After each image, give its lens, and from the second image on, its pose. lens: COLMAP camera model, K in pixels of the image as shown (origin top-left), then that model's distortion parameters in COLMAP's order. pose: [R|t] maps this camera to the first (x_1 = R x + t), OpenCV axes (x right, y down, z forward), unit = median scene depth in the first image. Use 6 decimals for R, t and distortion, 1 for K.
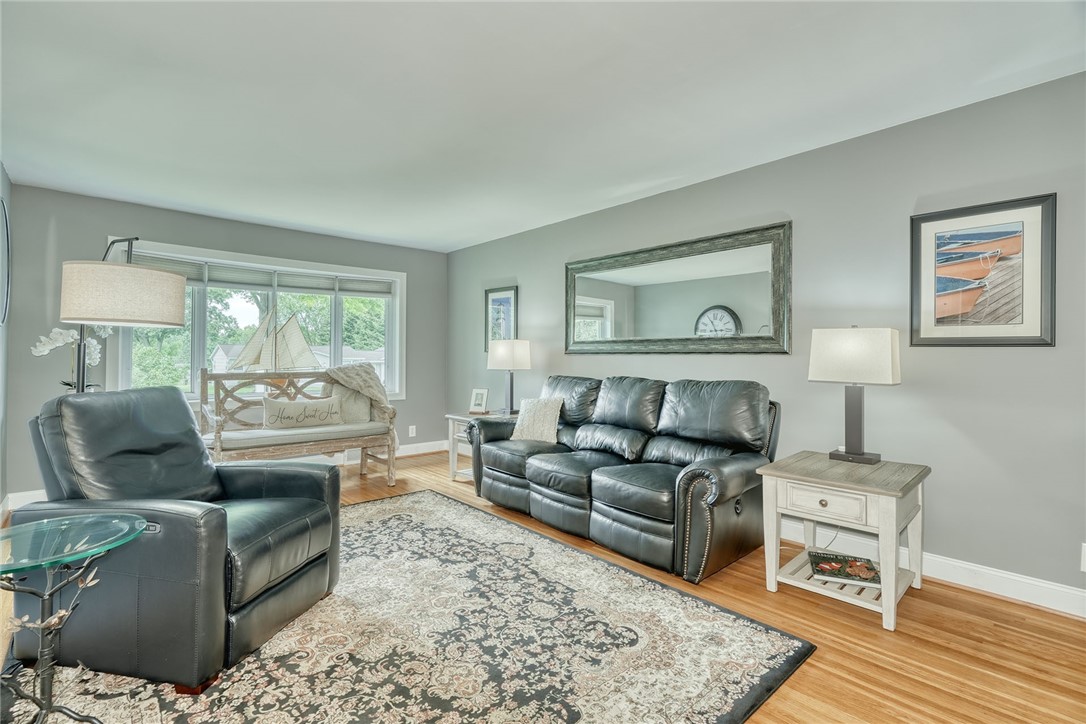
lens RADIAL K [[494.6, 0, 539.7], [0, 494.6, 356.0], [0, 0, 1]] dist [-0.003584, 0.000464]
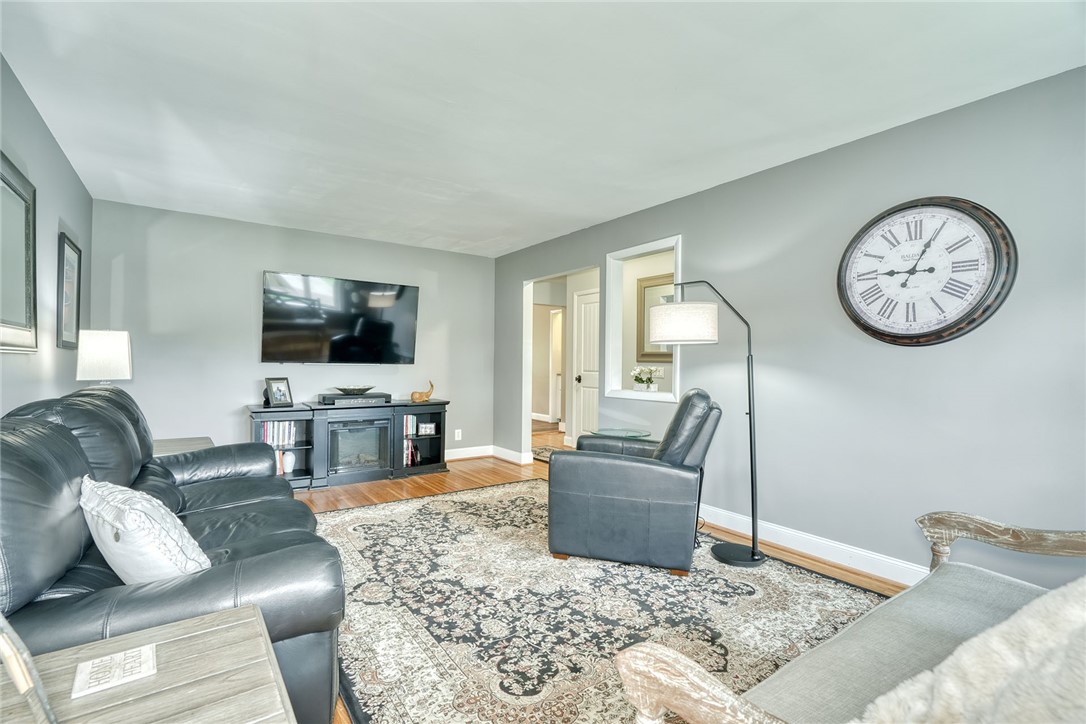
lens RADIAL K [[494.6, 0, 540.4], [0, 494.6, 368.2], [0, 0, 1]] dist [-0.003584, 0.000464]
pose [[-0.993053, -0.016383, 0.116525, -0.450764], [-0.015311, 0.999832, 0.010087, 0.001165], [-0.116671, 0.008233, -0.993137, 1.904394]]
